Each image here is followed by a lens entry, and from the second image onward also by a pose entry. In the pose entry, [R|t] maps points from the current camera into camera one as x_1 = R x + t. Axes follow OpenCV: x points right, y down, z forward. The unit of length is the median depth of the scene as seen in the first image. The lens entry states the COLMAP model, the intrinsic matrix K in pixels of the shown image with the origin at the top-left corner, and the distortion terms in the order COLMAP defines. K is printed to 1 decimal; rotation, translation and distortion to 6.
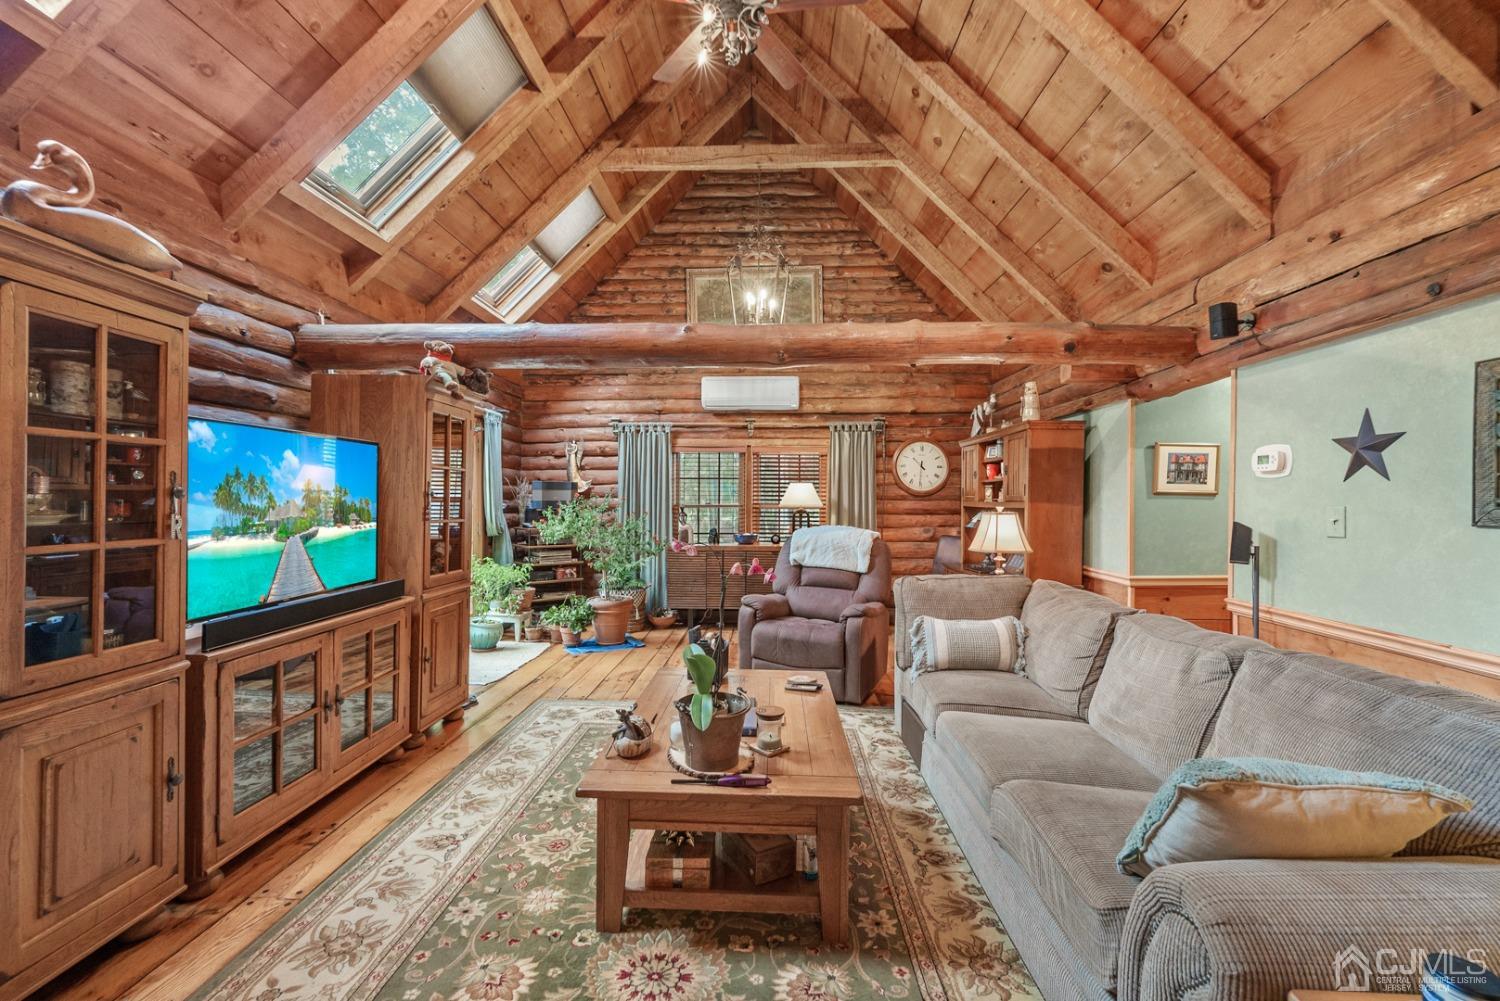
lens RADIAL K [[616.9, 0, 742.6], [0, 616.9, 505.0], [0, 0, 1]] dist [-0.005932, -0.000484]
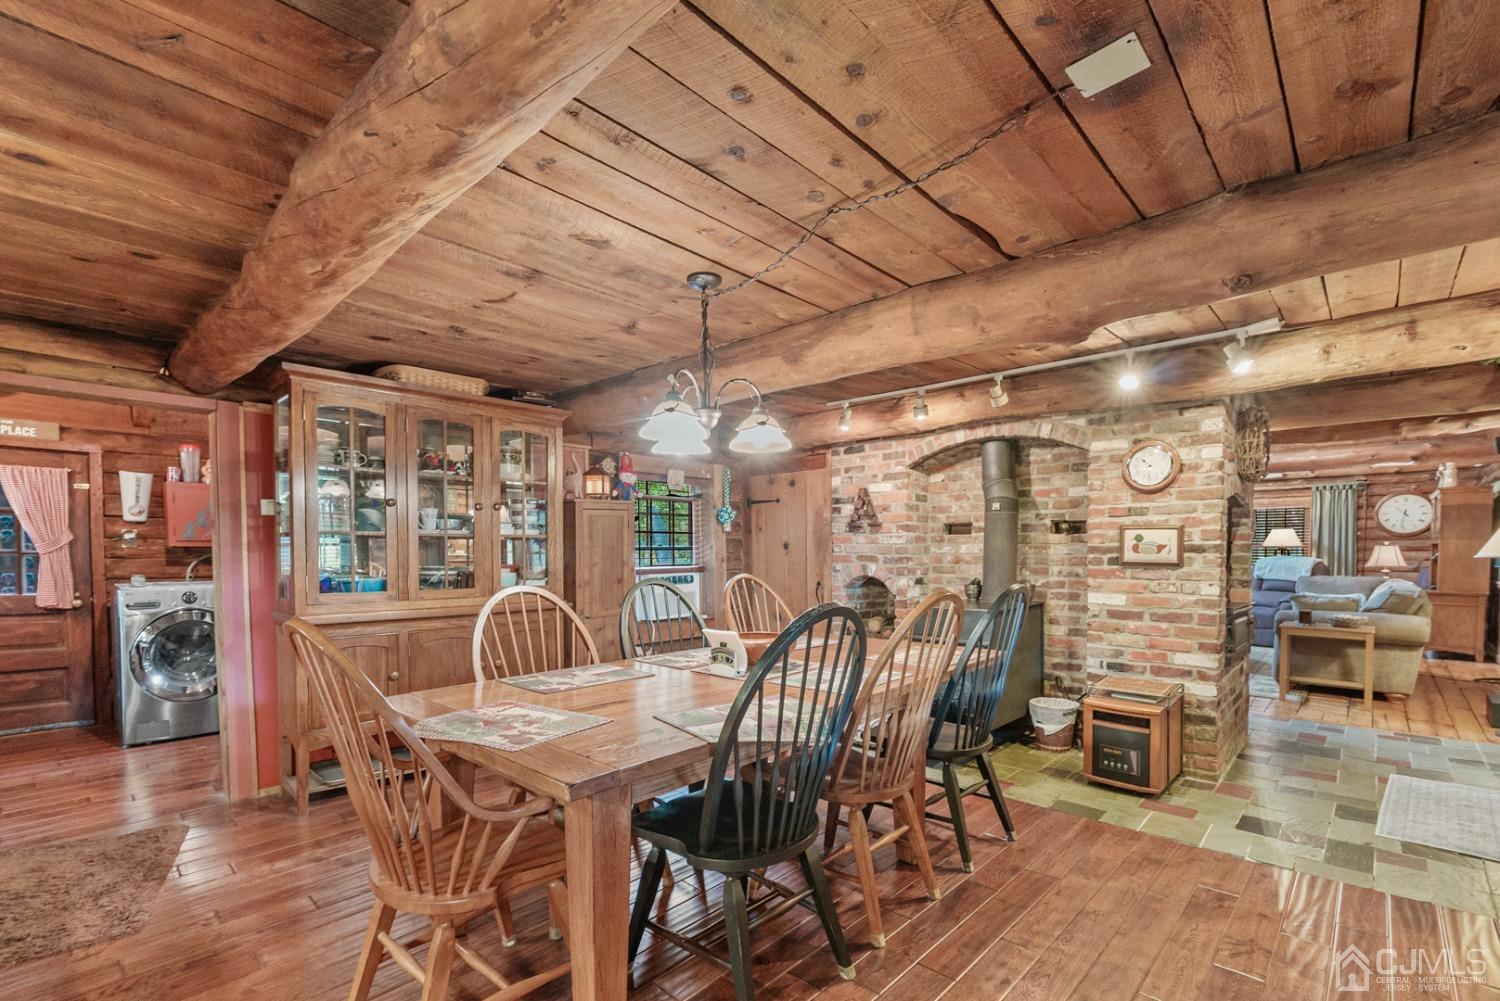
lens RADIAL K [[655.4, 0, 722.6], [0, 655.4, 566.0], [0, 0, 1]] dist [-0.003844, -0.000960]
pose [[0.740442, 0.014244, -0.671969, 0.251549], [-0.001032, 0.999798, 0.020056, 0.035763], [0.672119, -0.014157, 0.740308, -1.645998]]
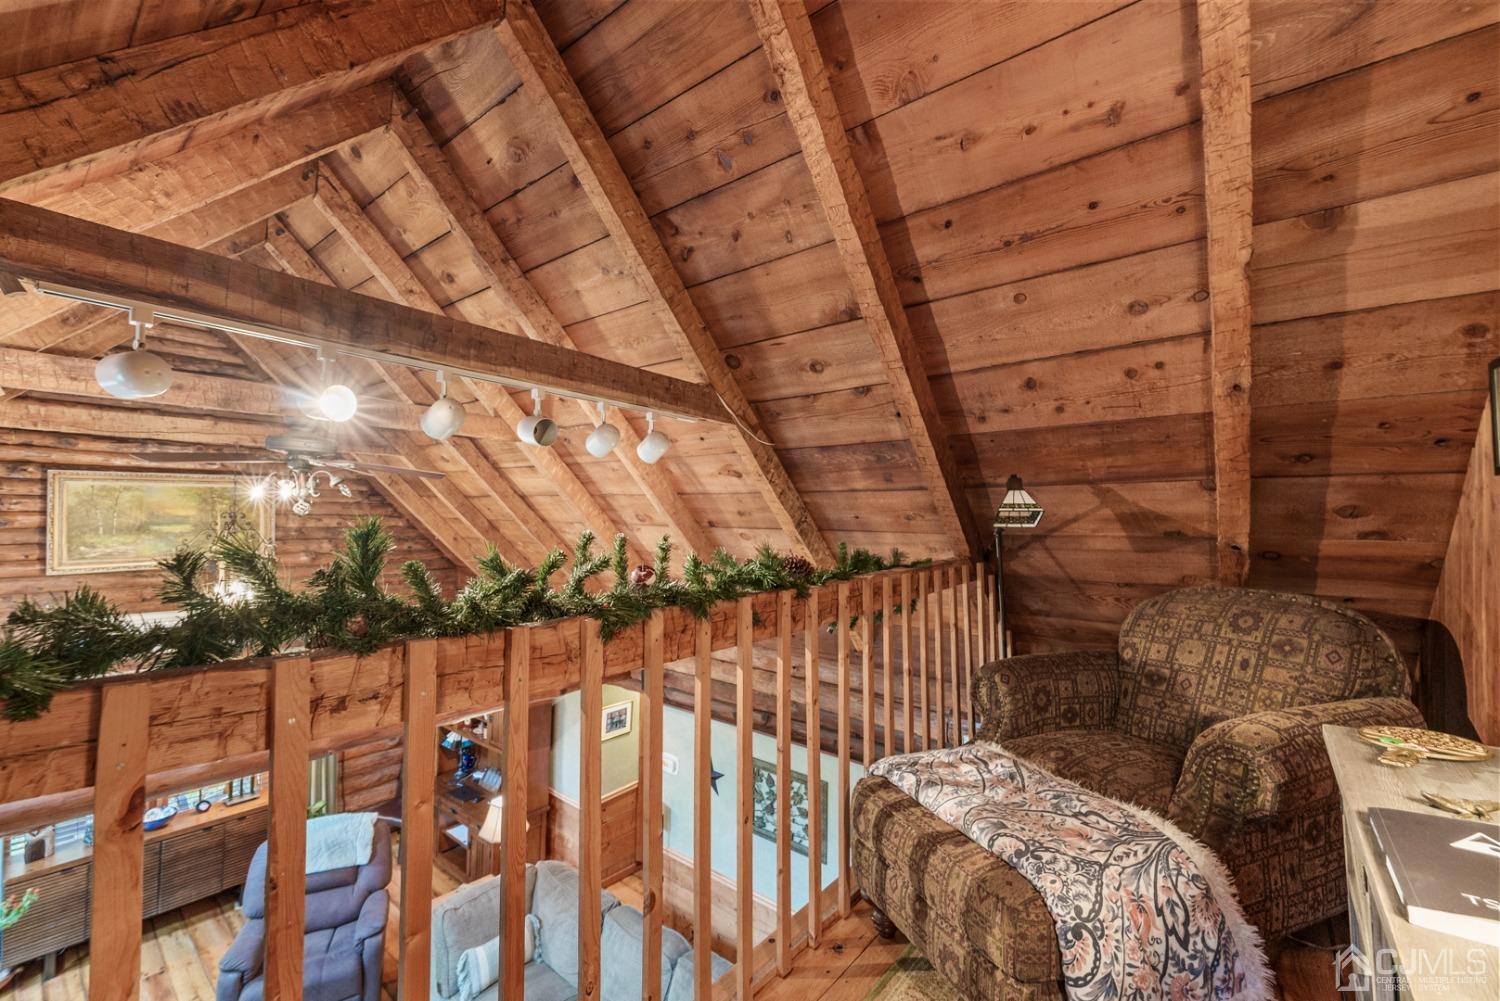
lens RADIAL K [[616.9, 0, 767.0], [0, 616.9, 493.9], [0, 0, 1]] dist [-0.005932, -0.000484]
pose [[0.577306, 0.027146, 0.816076, -0.323577], [-0.007128, 0.999577, -0.028208, -0.579703], [-0.816496, 0.010468, 0.577256, -0.191379]]
